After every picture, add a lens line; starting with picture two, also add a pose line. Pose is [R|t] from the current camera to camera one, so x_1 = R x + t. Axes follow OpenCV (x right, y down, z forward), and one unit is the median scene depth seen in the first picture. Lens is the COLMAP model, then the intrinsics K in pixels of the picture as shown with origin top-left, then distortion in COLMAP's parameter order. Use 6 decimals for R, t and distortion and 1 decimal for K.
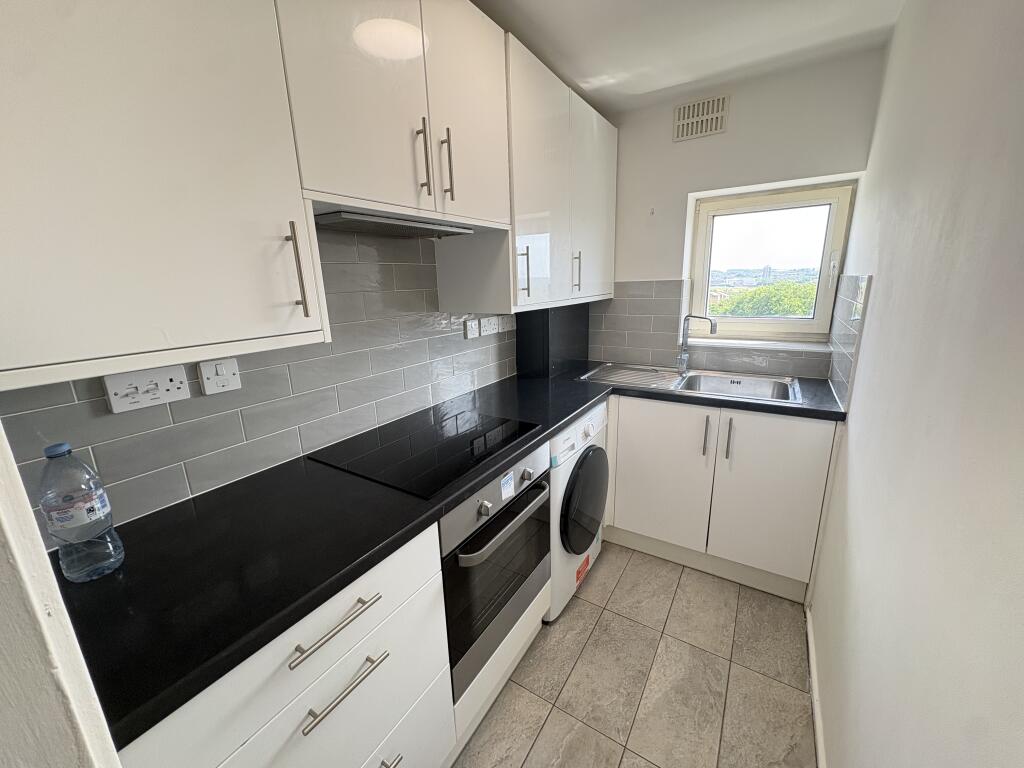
lens RADIAL K [[406.9, 0, 511.7], [0, 406.9, 382.1], [0, 0, 1]] dist [0.001871, -0.000180]
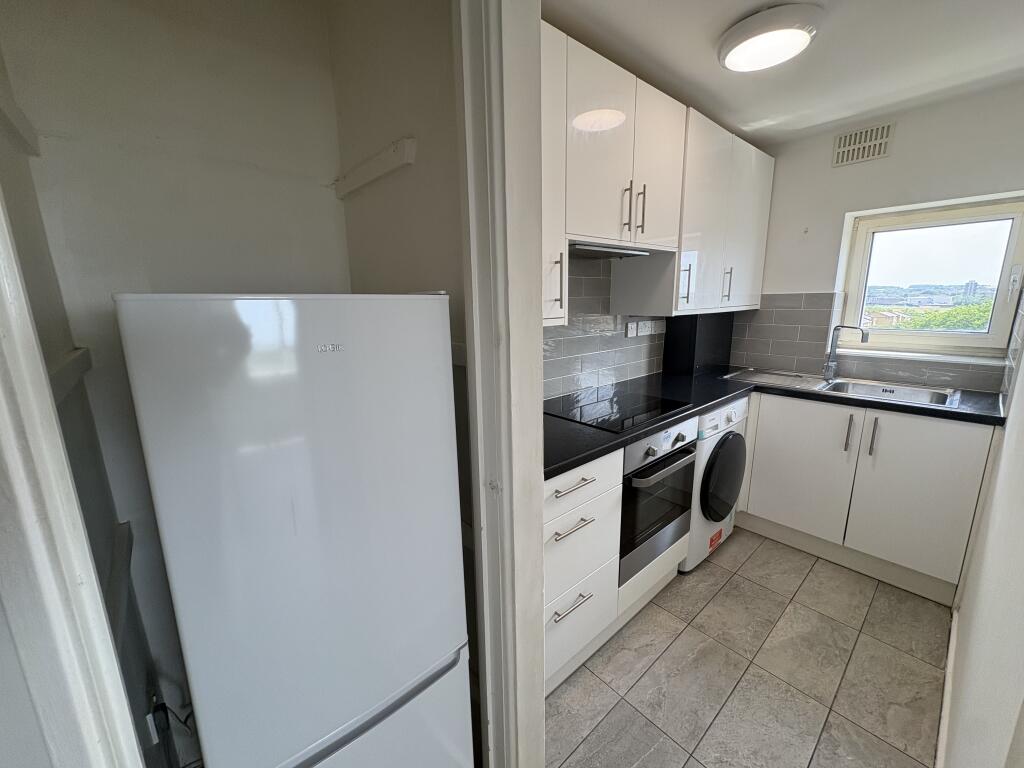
lens RADIAL K [[406.9, 0, 511.7], [0, 406.9, 382.1], [0, 0, 1]] dist [0.001871, -0.000180]
pose [[0.958878, 0.071394, -0.274692, -0.101568], [-0.080424, 0.996524, -0.021734, 0.091655], [0.272185, 0.042932, 0.961287, -0.307621]]
